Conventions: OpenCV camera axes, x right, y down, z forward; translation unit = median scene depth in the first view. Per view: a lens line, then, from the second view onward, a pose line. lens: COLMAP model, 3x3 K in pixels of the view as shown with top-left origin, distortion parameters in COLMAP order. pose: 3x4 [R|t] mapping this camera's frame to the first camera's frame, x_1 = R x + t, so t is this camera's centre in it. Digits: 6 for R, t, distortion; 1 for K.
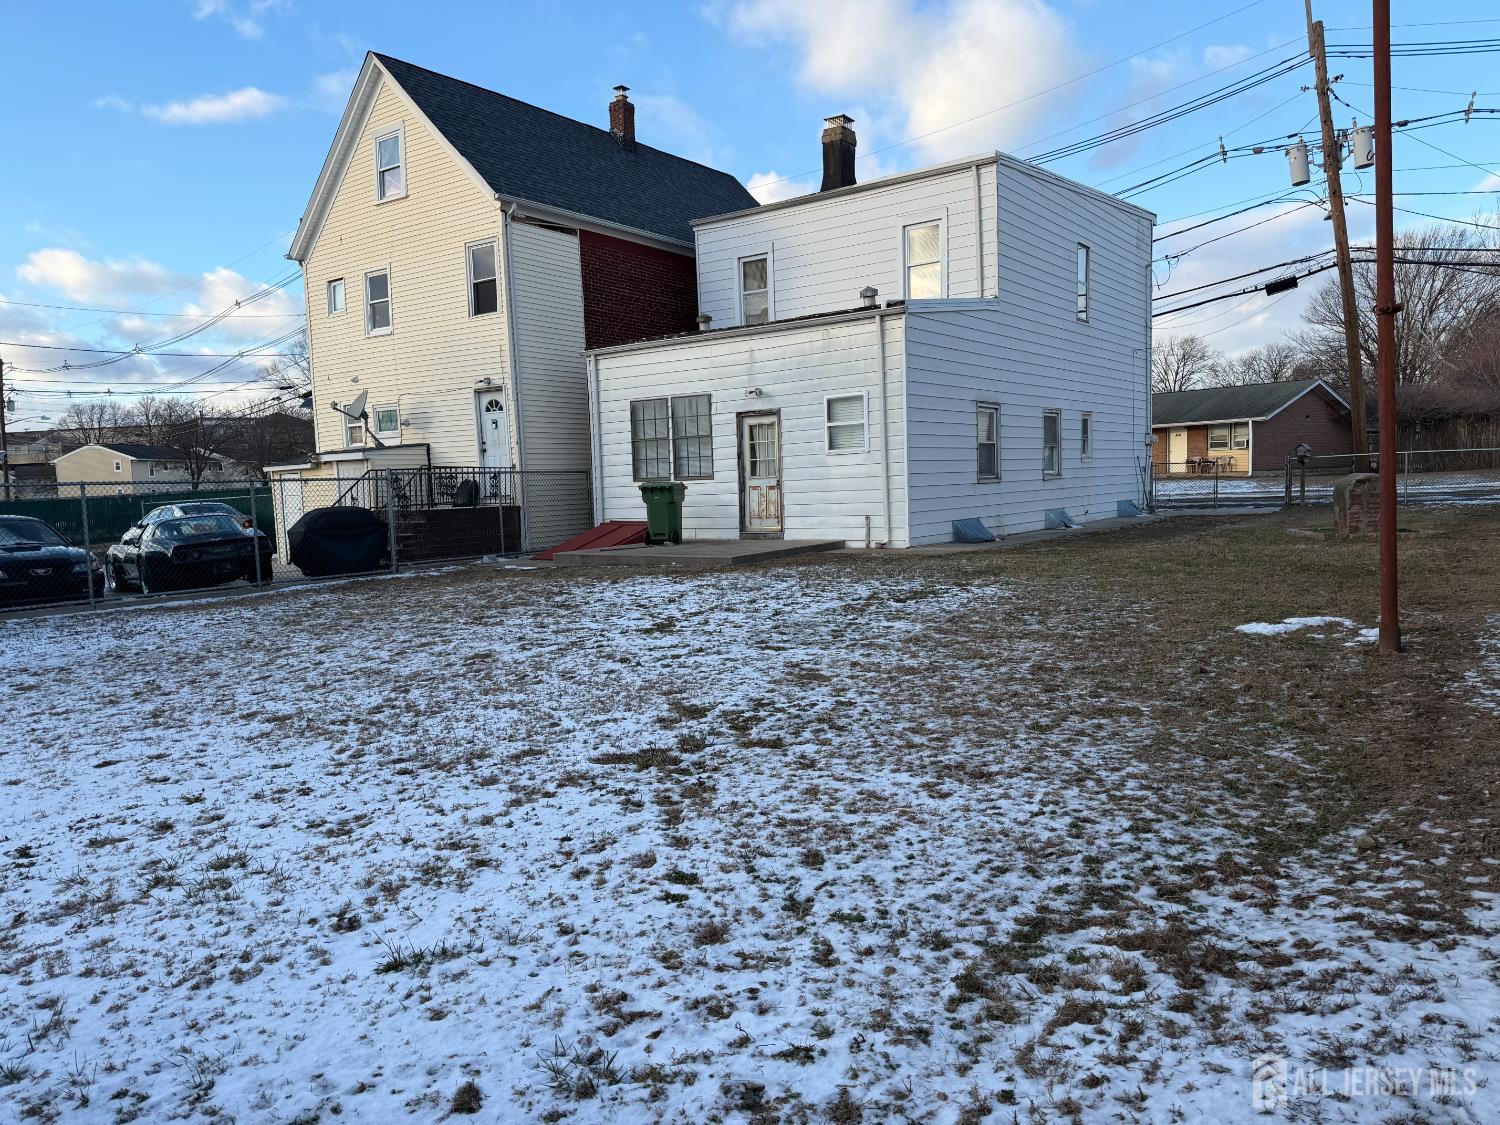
lens RADIAL K [[1031.3, 0, 748.8], [0, 1031.3, 587.2], [0, 0, 1]] dist [0.134191, -0.182060]
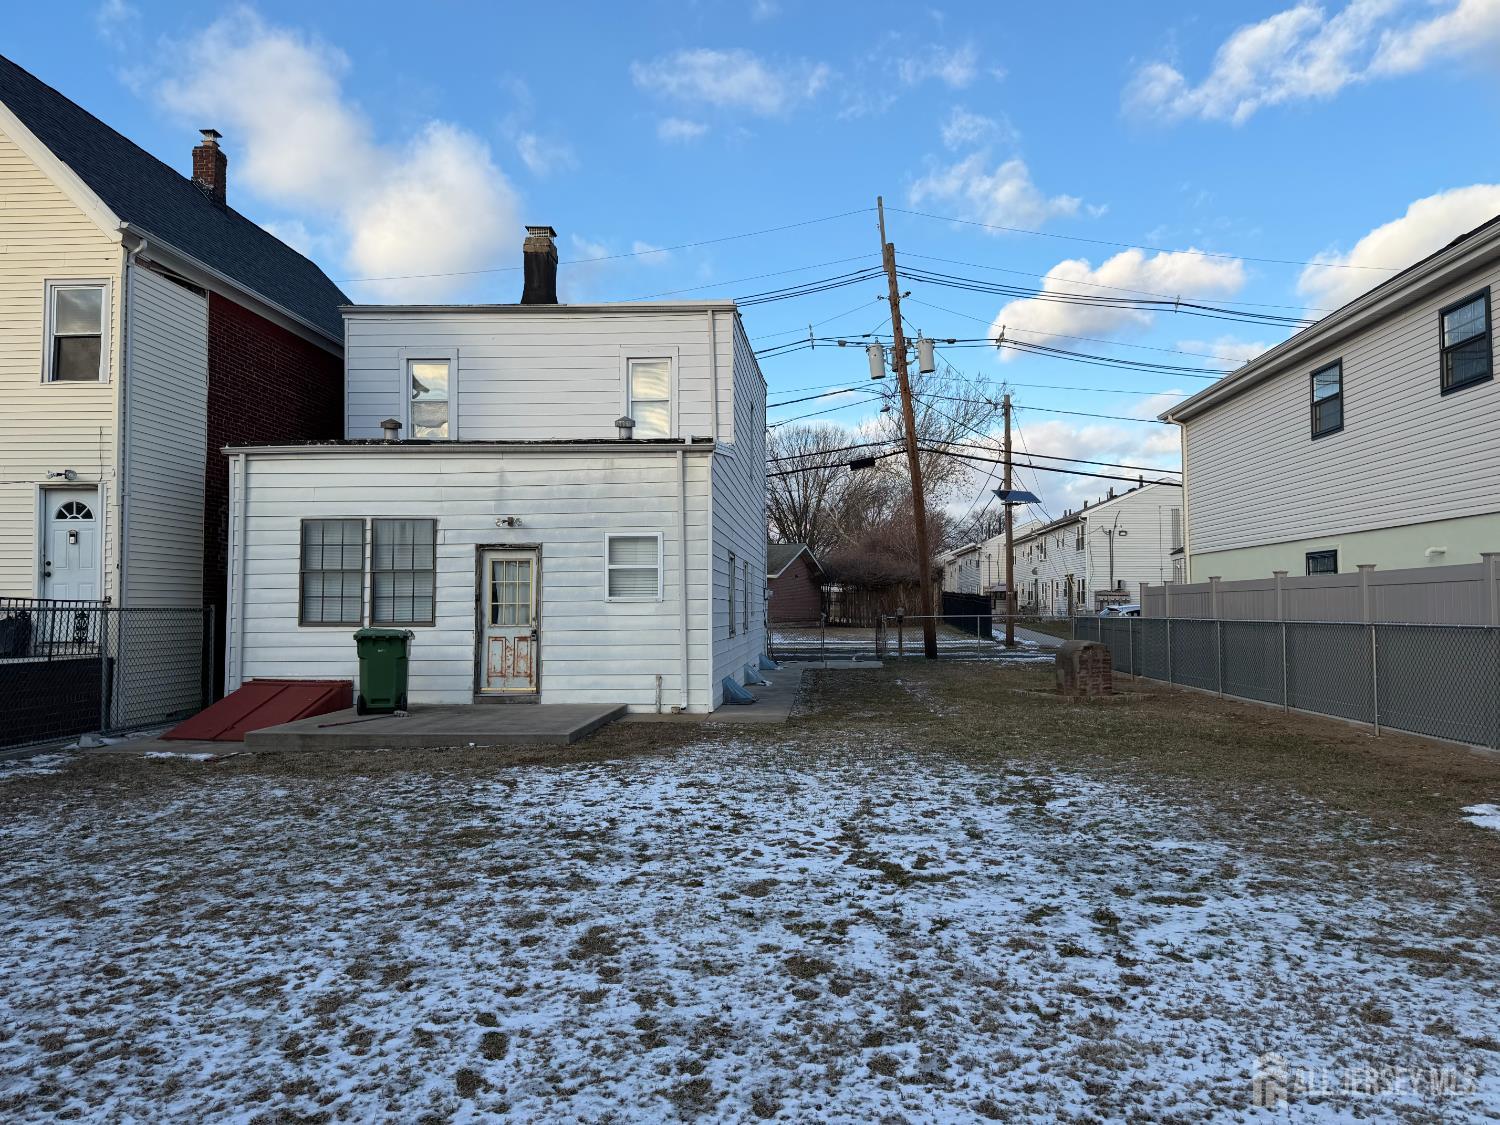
lens RADIAL K [[1061.5, 0, 750.0], [0, 1061.5, 562.5], [0, 0, 1]] dist [0.060663, -0.061569]
pose [[0.842848, 0.055835, 0.535248, -0.251599], [0.027813, 0.988754, -0.146940, -0.025915], [-0.537433, 0.138735, 0.831816, 0.187996]]
